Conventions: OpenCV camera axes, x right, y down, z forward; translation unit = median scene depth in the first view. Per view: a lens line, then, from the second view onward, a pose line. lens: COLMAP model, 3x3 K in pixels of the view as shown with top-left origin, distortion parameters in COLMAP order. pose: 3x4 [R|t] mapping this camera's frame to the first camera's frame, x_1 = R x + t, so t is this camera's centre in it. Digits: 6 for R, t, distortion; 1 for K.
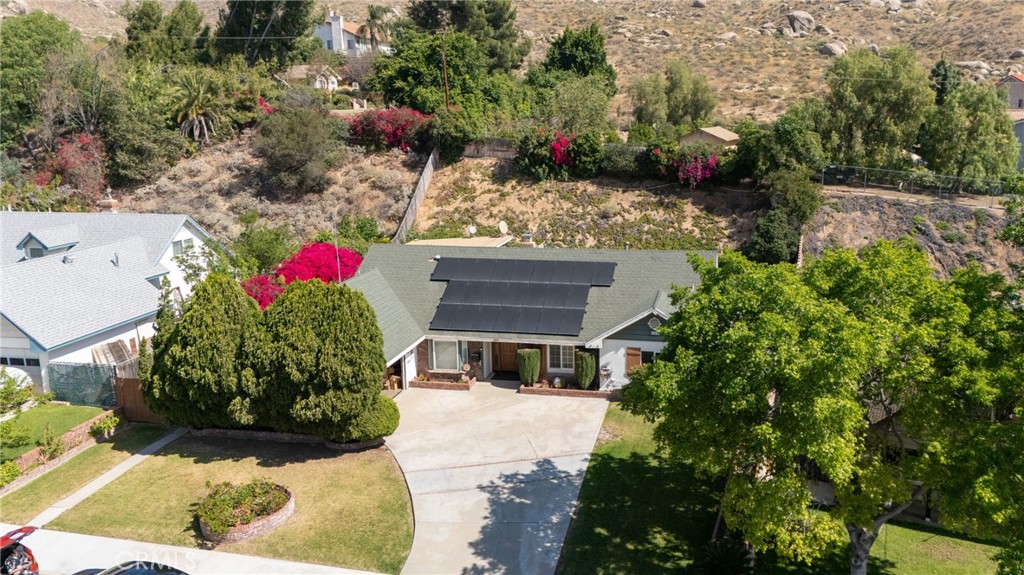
lens RADIAL K [[788.9, 0, 594.4], [0, 788.9, 247.9], [0, 0, 1]] dist [0.077898, -0.069732]
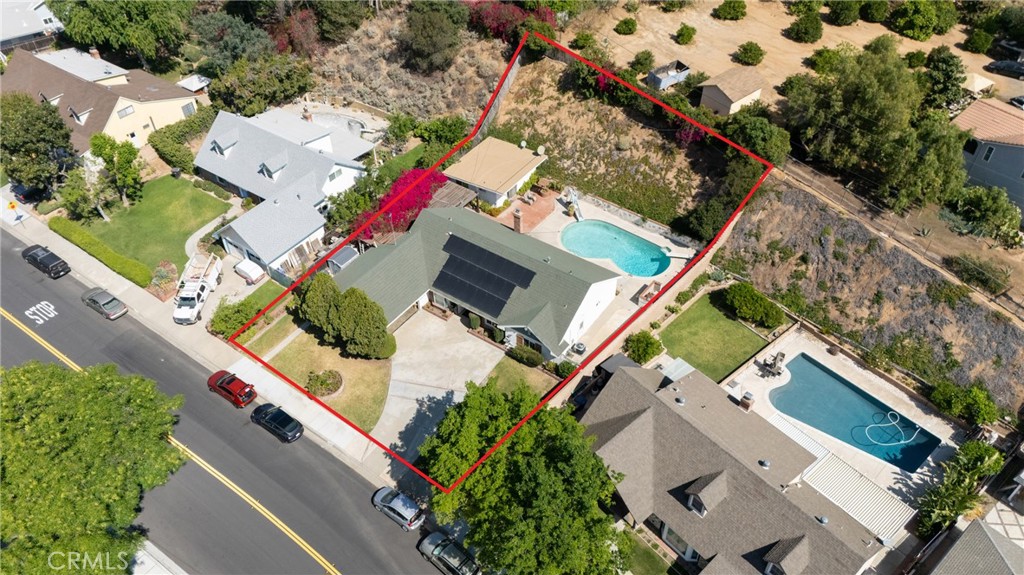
lens RADIAL K [[746.6, 0, 515.0], [0, 746.6, 303.2], [0, 0, 1]] dist [0.043602, -0.009014]
pose [[0.907151, 0.292840, -0.302194, 0.314169], [-0.072451, 0.816101, 0.573350, -0.541890], [0.414521, -0.498221, 0.761543, -0.176932]]
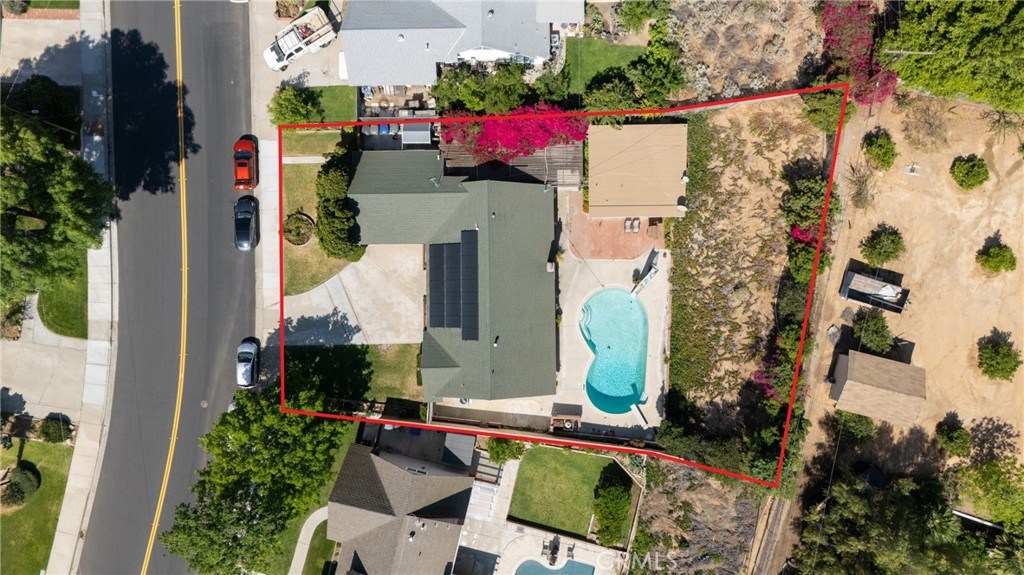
lens RADIAL K [[750.3, 0, 508.3], [0, 750.3, 287.1], [0, 0, 1]] dist [0.067822, -0.058730]
pose [[0.184891, 0.982759, -0.000126, -0.047273], [-0.167456, 0.031630, 0.985372, -0.999809], [0.968387, -0.182165, 0.170417, 0.521110]]
